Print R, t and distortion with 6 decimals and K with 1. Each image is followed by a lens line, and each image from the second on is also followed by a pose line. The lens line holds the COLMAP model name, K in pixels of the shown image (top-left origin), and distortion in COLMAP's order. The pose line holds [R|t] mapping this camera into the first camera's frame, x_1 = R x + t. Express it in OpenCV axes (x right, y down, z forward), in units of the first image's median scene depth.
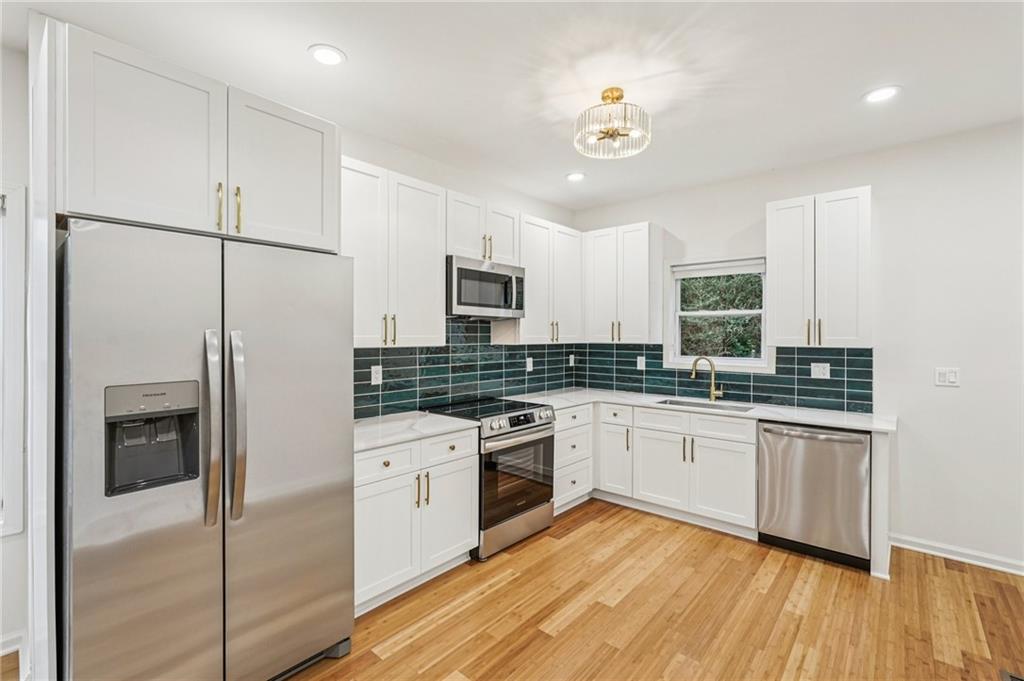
lens RADIAL K [[456.3, 0, 511.9], [0, 456.3, 335.9], [0, 0, 1]] dist [-0.007757, 0.005018]
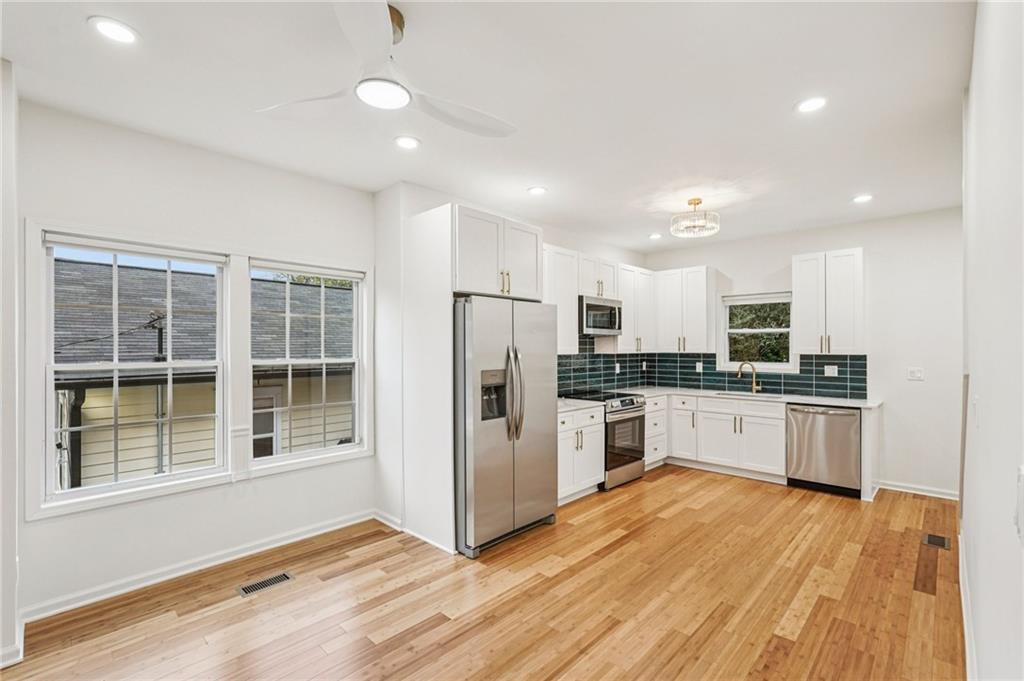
lens RADIAL K [[456.3, 0, 514.0], [0, 456.3, 347.6], [0, 0, 1]] dist [-0.007757, 0.005018]
pose [[0.998728, -0.003572, -0.050287, -0.256755], [0.003519, 0.999993, -0.001142, 0.000356], [0.050291, 0.000964, 0.998734, -0.496988]]
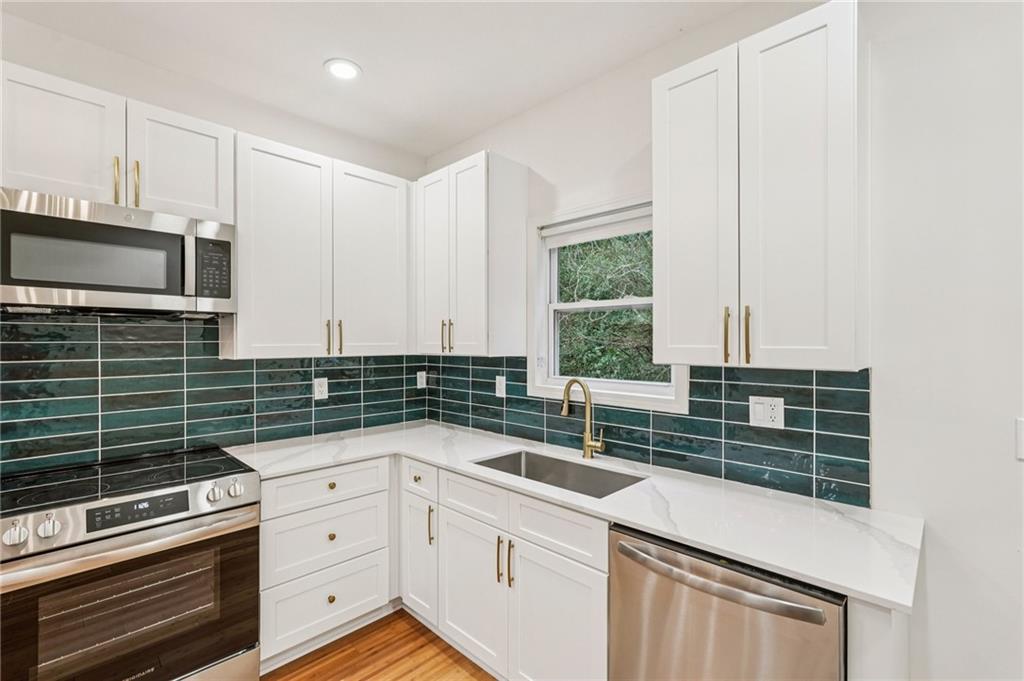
lens RADIAL K [[456.3, 0, 503.0], [0, 456.3, 343.1], [0, 0, 1]] dist [-0.007757, 0.005018]
pose [[0.998204, -0.002137, -0.059861, 0.415058], [0.002146, 0.999998, 0.000096, -0.000573], [0.059861, -0.000225, 0.998207, 0.476703]]
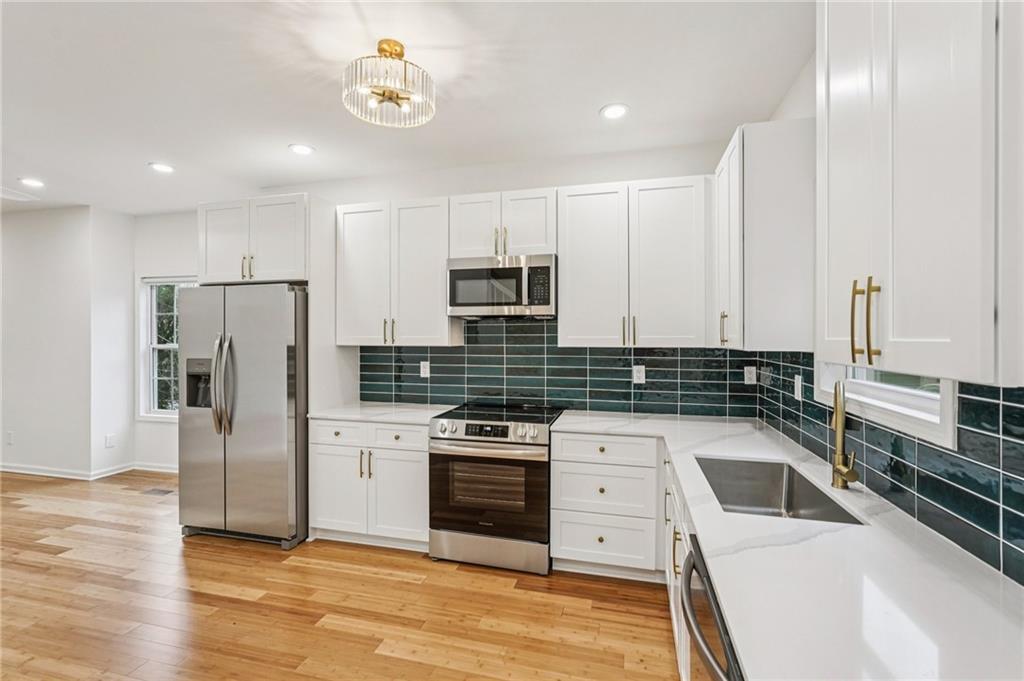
lens RADIAL K [[456.3, 0, 507.0], [0, 456.3, 336.7], [0, 0, 1]] dist [-0.007757, 0.005018]
pose [[0.440104, -0.000990, -0.897946, 0.773856], [-0.000007, 0.999999, -0.001107, 0.001675], [0.897947, 0.000494, 0.440103, 0.594204]]
